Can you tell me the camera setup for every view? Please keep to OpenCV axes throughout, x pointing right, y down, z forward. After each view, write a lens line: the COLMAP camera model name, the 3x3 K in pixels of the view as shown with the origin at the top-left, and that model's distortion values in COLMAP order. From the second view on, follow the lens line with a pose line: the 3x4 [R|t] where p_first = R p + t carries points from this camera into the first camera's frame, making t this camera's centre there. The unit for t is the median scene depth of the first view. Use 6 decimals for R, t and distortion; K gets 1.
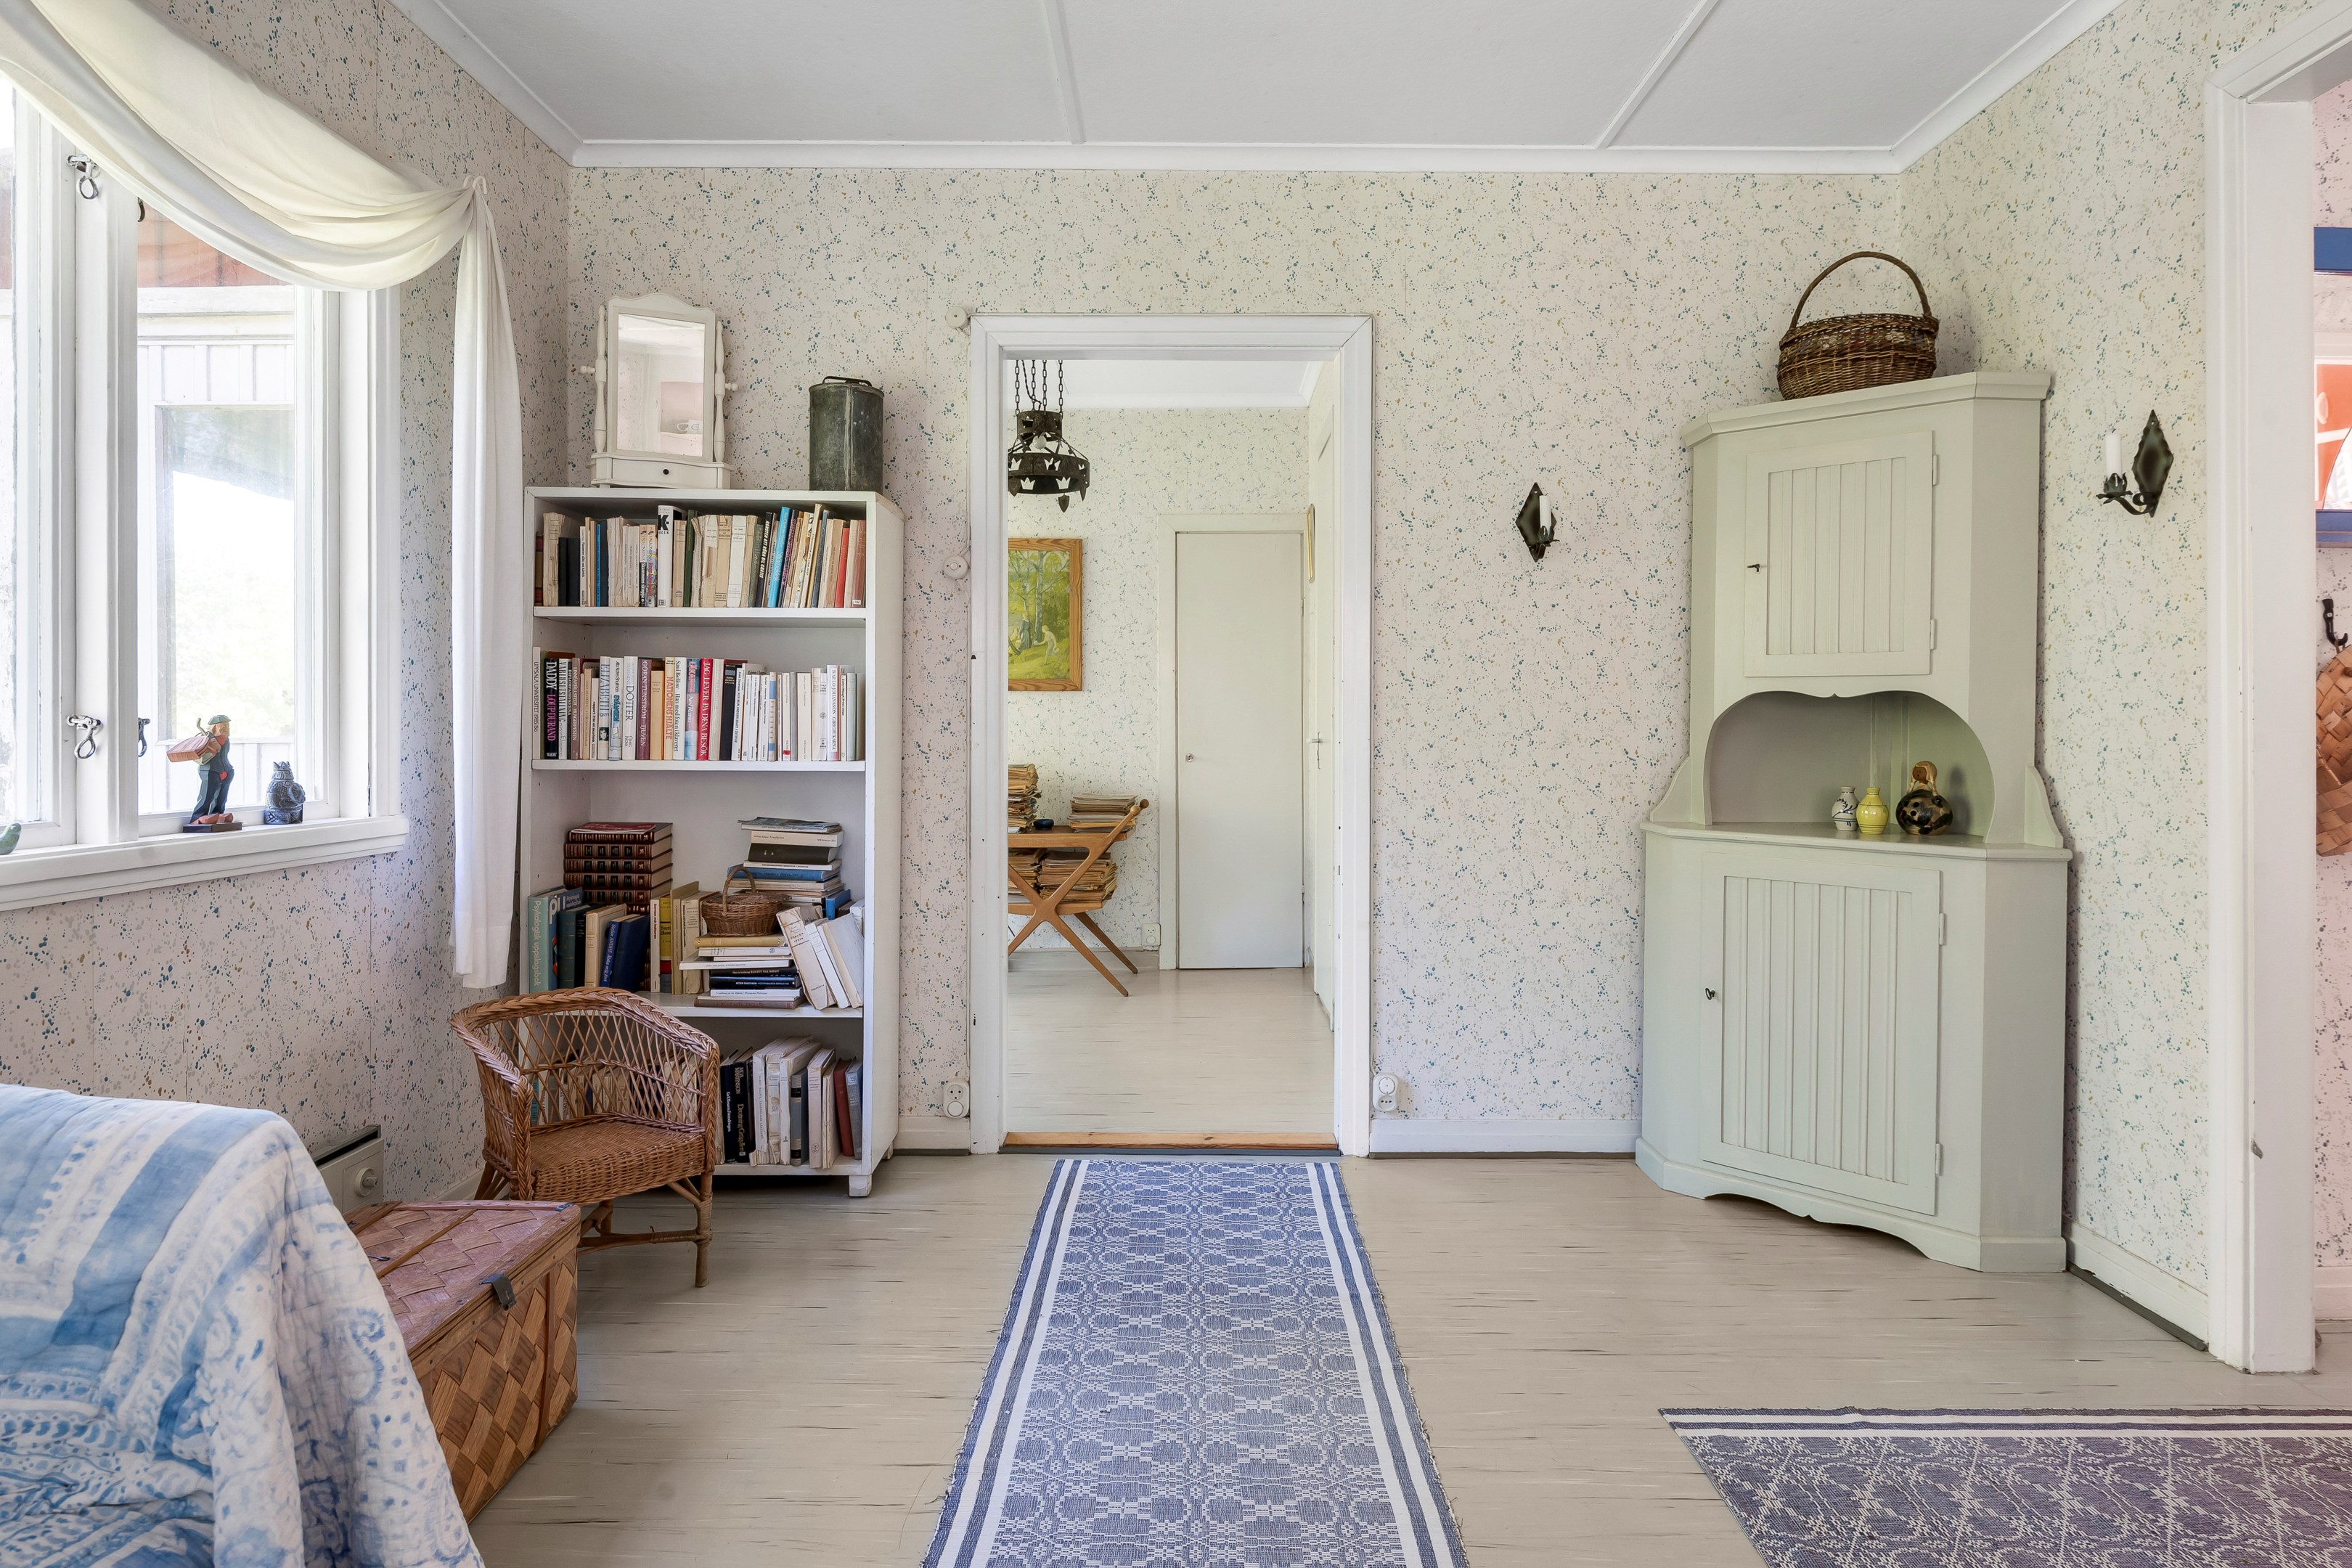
lens RADIAL K [[1342.8, 0, 1129.1], [0, 1342.8, 725.2], [0, 0, 1]] dist [0.006198, -0.005580]
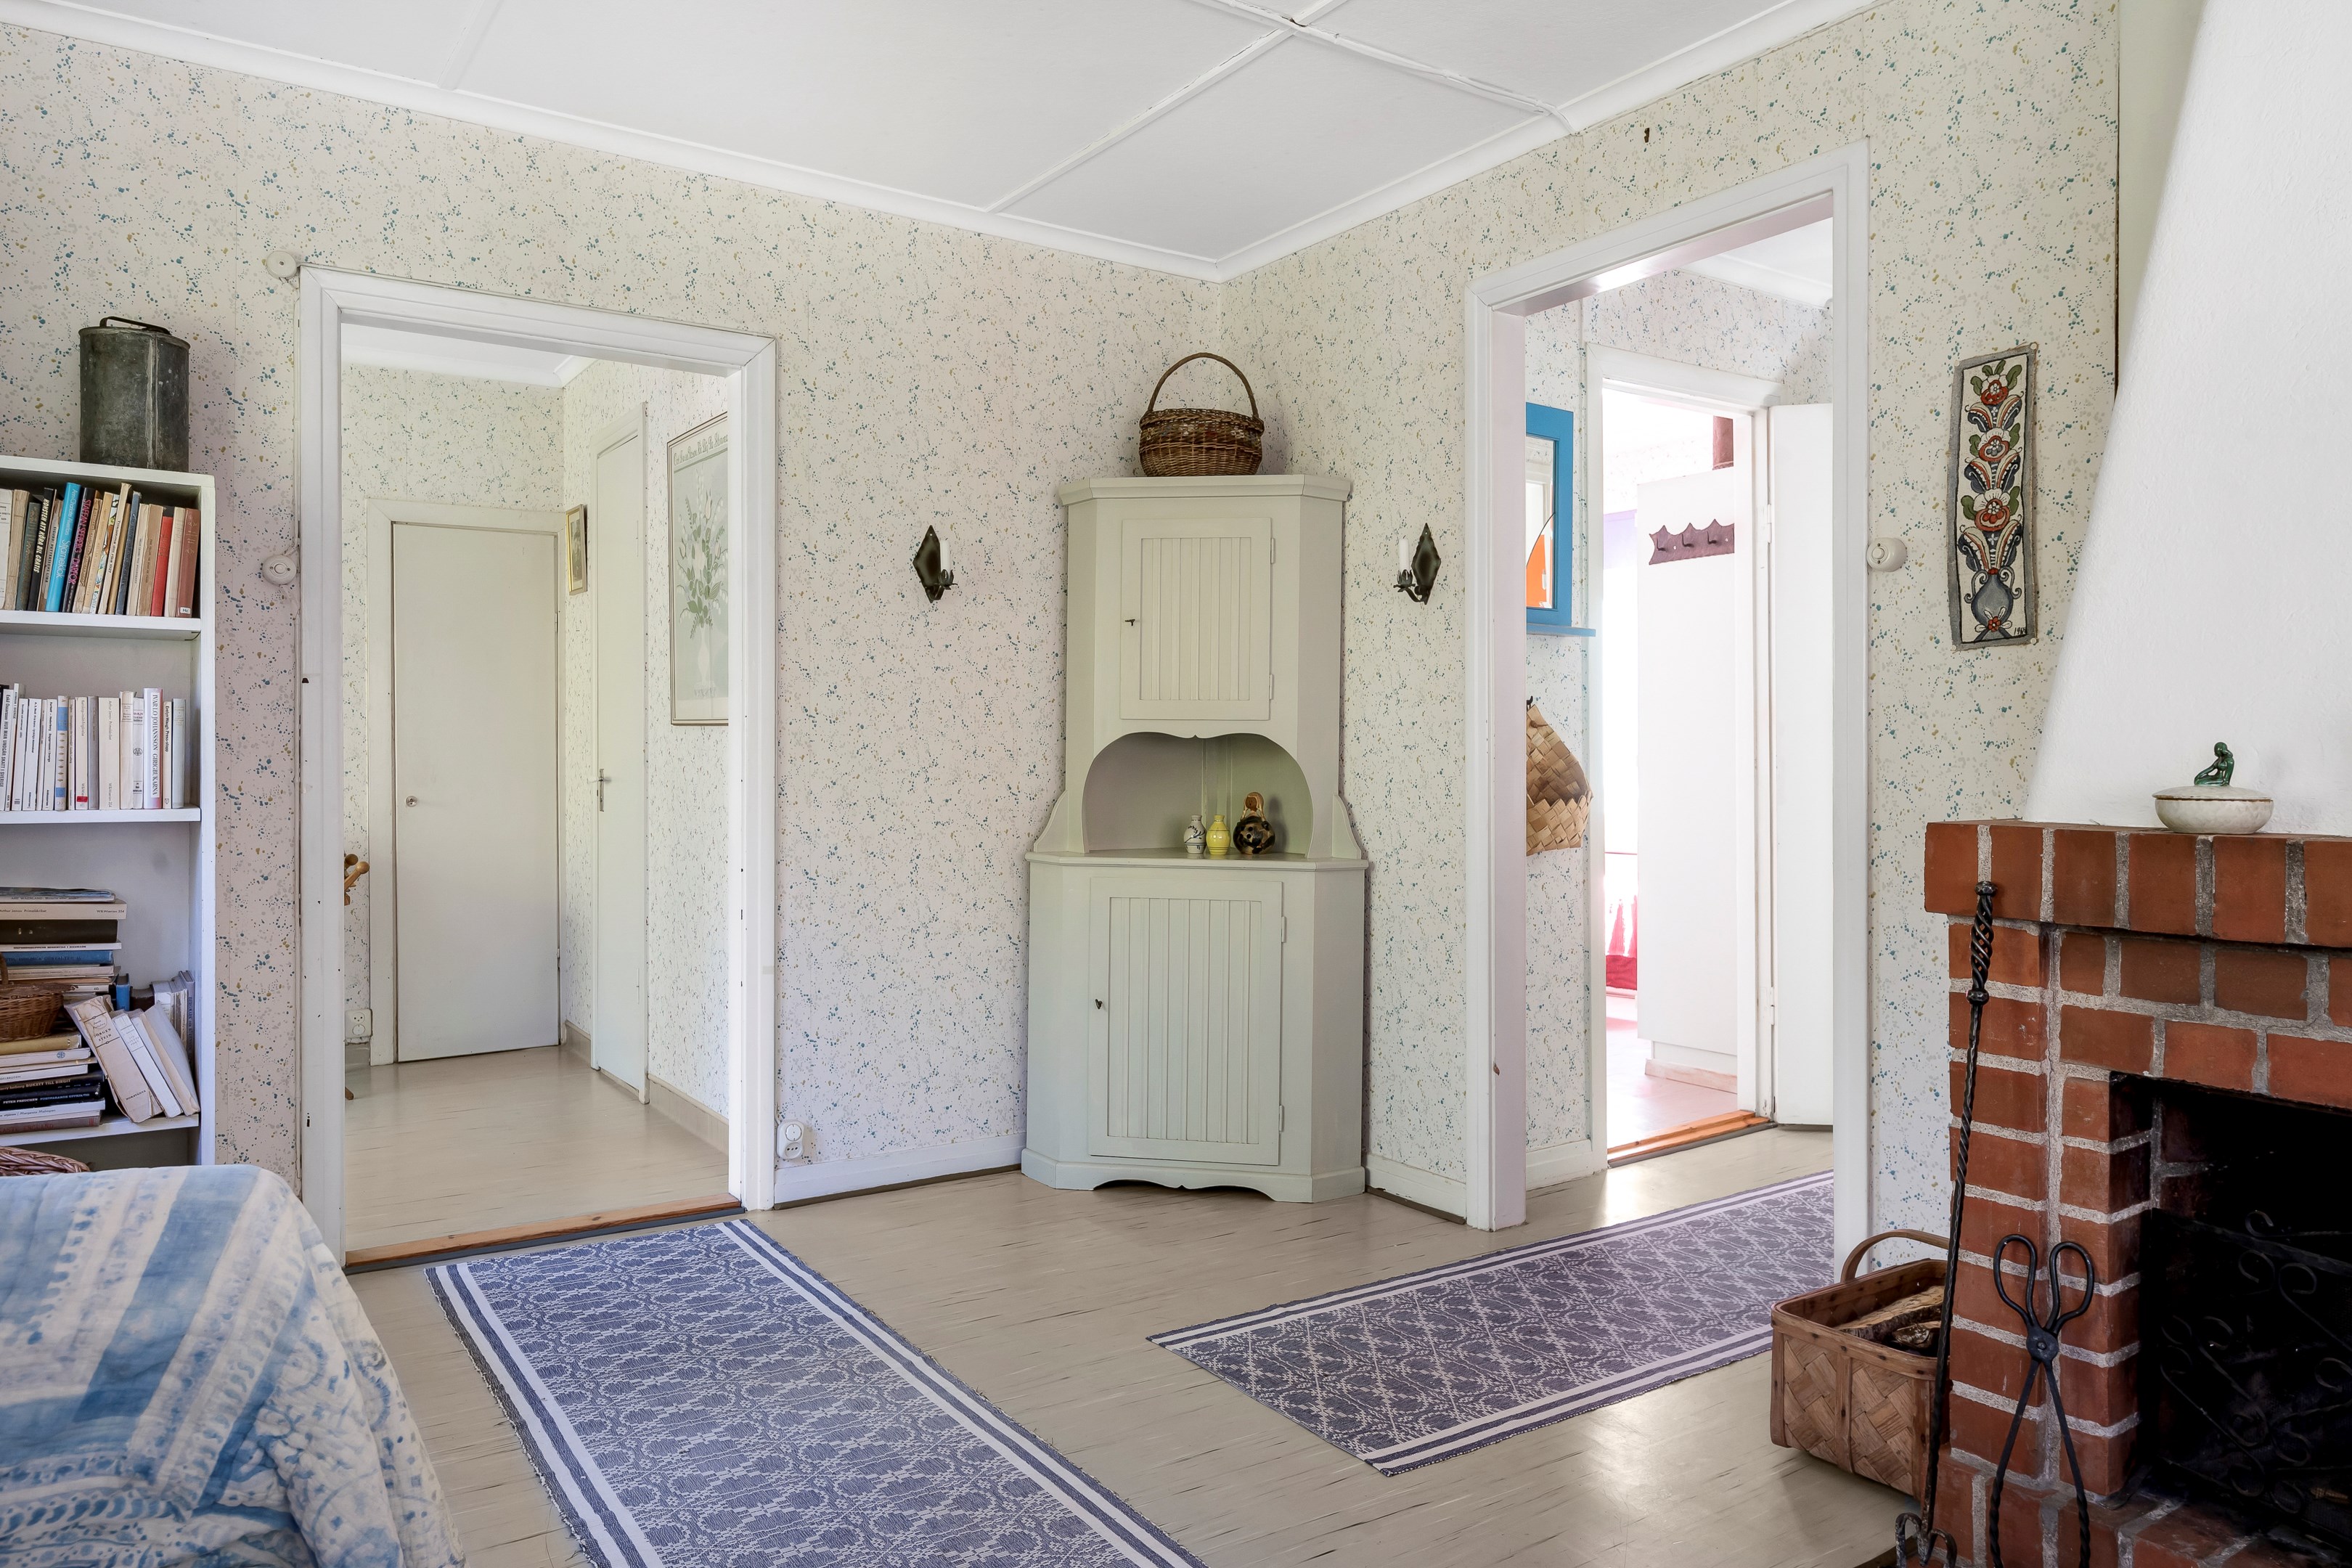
lens RADIAL K [[1539.1, 0, 1193.1], [0, 1539.1, 769.7], [0, 0, 1]] dist [0.004288, -0.007776]
pose [[0.829715, -0.004107, 0.558172, -0.216738], [0.000427, 0.999977, 0.006722, -0.002484], [-0.558187, -0.005339, 0.829698, -0.099742]]
